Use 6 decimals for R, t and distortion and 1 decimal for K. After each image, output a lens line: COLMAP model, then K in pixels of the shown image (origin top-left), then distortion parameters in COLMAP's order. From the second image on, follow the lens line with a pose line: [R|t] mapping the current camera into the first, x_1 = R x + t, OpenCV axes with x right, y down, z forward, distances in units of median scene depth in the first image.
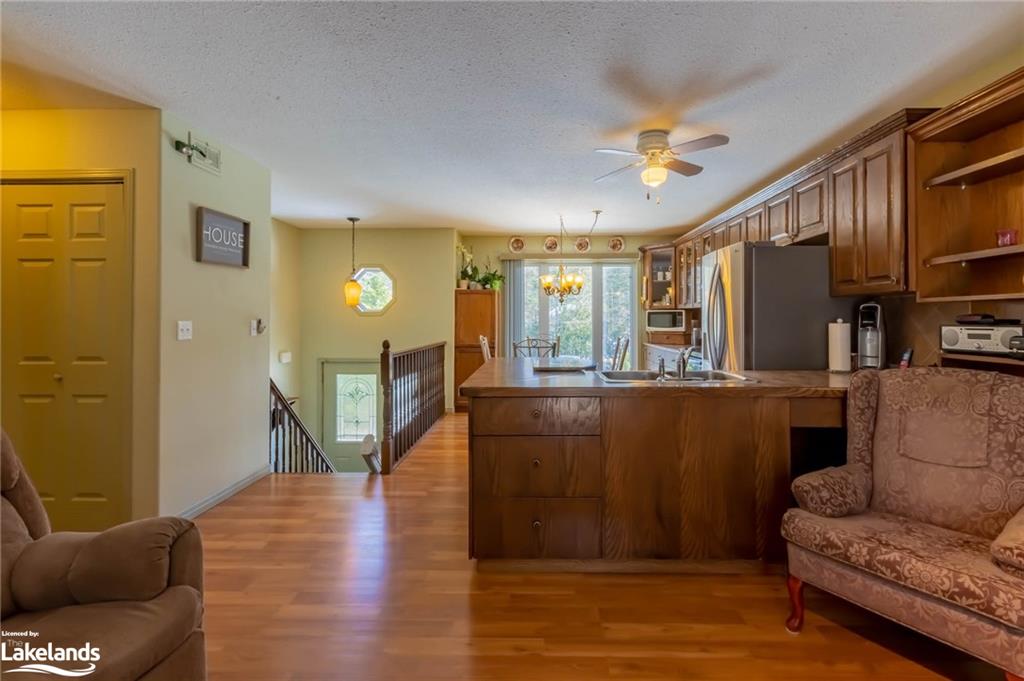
lens RADIAL K [[465.0, 0, 529.3], [0, 465.0, 315.7], [0, 0, 1]] dist [-0.003316, 0.002788]
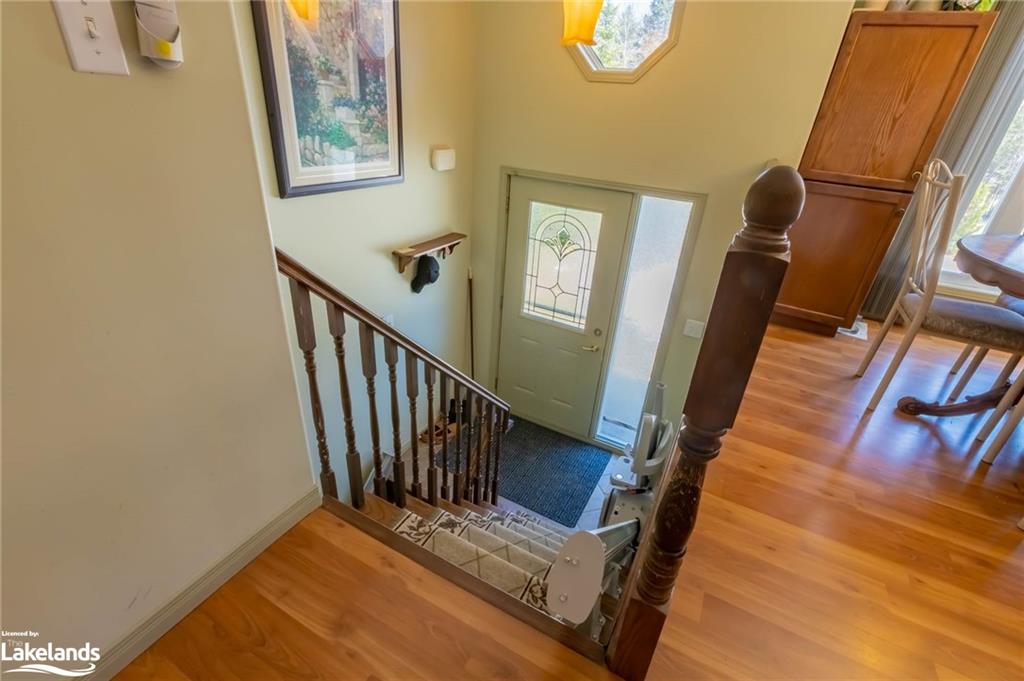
lens RADIAL K [[465.0, 0, 515.8], [0, 465.0, 335.7], [0, 0, 1]] dist [-0.003316, 0.002788]
pose [[0.892697, 0.257121, -0.370108, -0.310466], [-0.069894, 0.890320, 0.449940, 0.037512], [0.445204, -0.375791, 0.812757, 0.803372]]
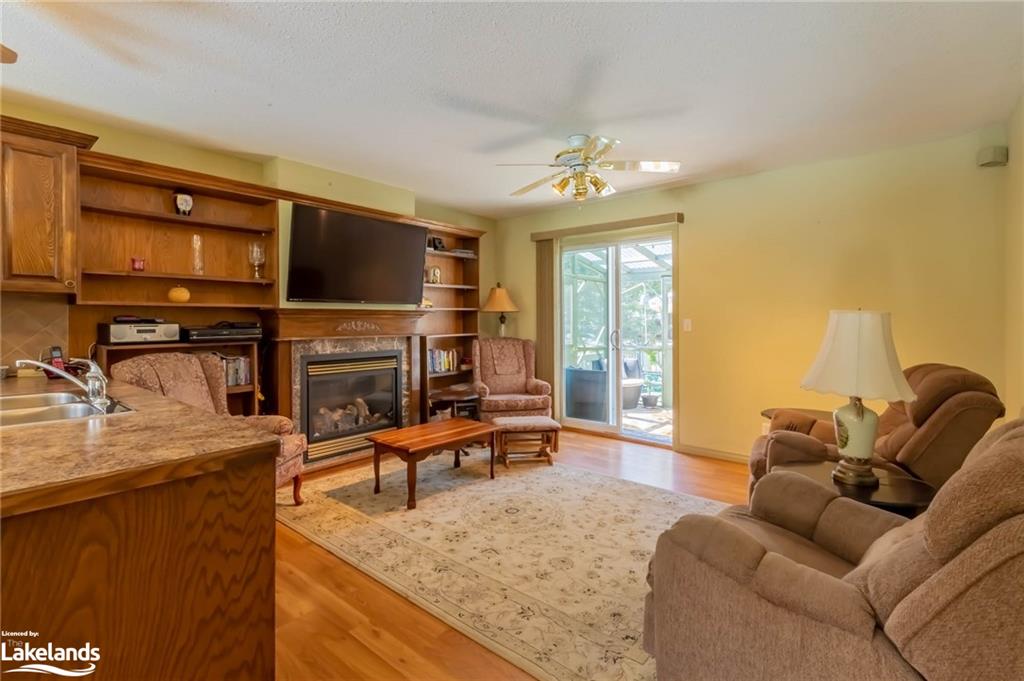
lens RADIAL K [[465.0, 0, 504.1], [0, 465.0, 322.6], [0, 0, 1]] dist [-0.003316, 0.002788]
pose [[-0.767863, 0.002039, 0.640611, -0.409616], [0.002437, 0.999997, -0.000262, 0.011329], [-0.640610, 0.001360, -0.767866, 0.728078]]
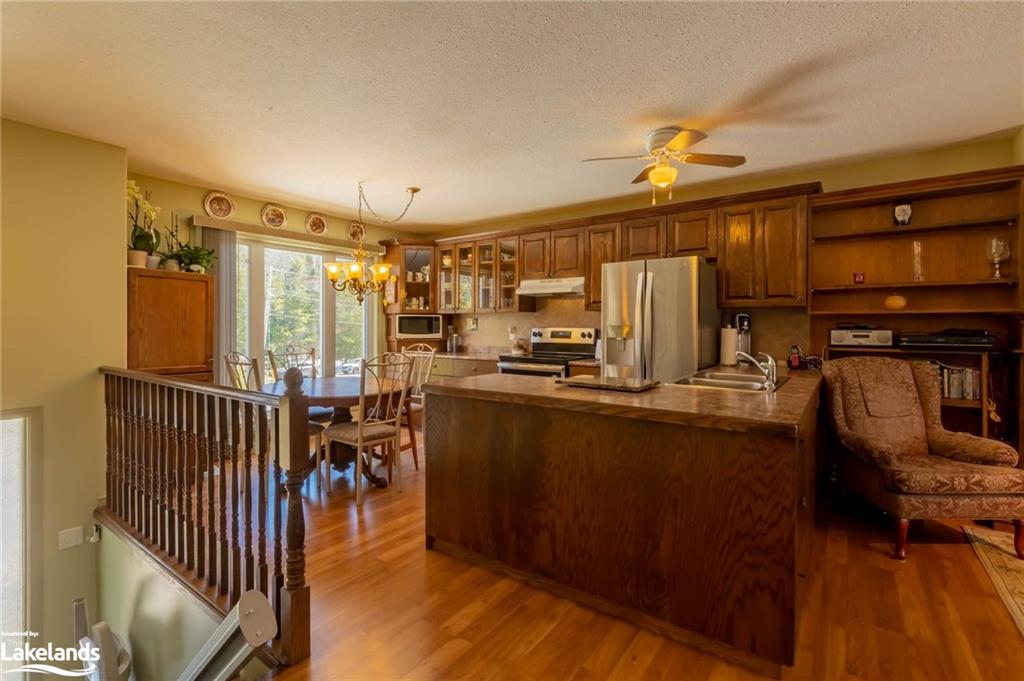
lens RADIAL K [[465.0, 0, 520.0], [0, 465.0, 330.1], [0, 0, 1]] dist [-0.003316, 0.002788]
pose [[0.571316, -0.005228, 0.820714, -0.544280], [-0.008063, 0.999896, 0.011983, 0.007130], [-0.820691, -0.013463, 0.571214, 0.548211]]
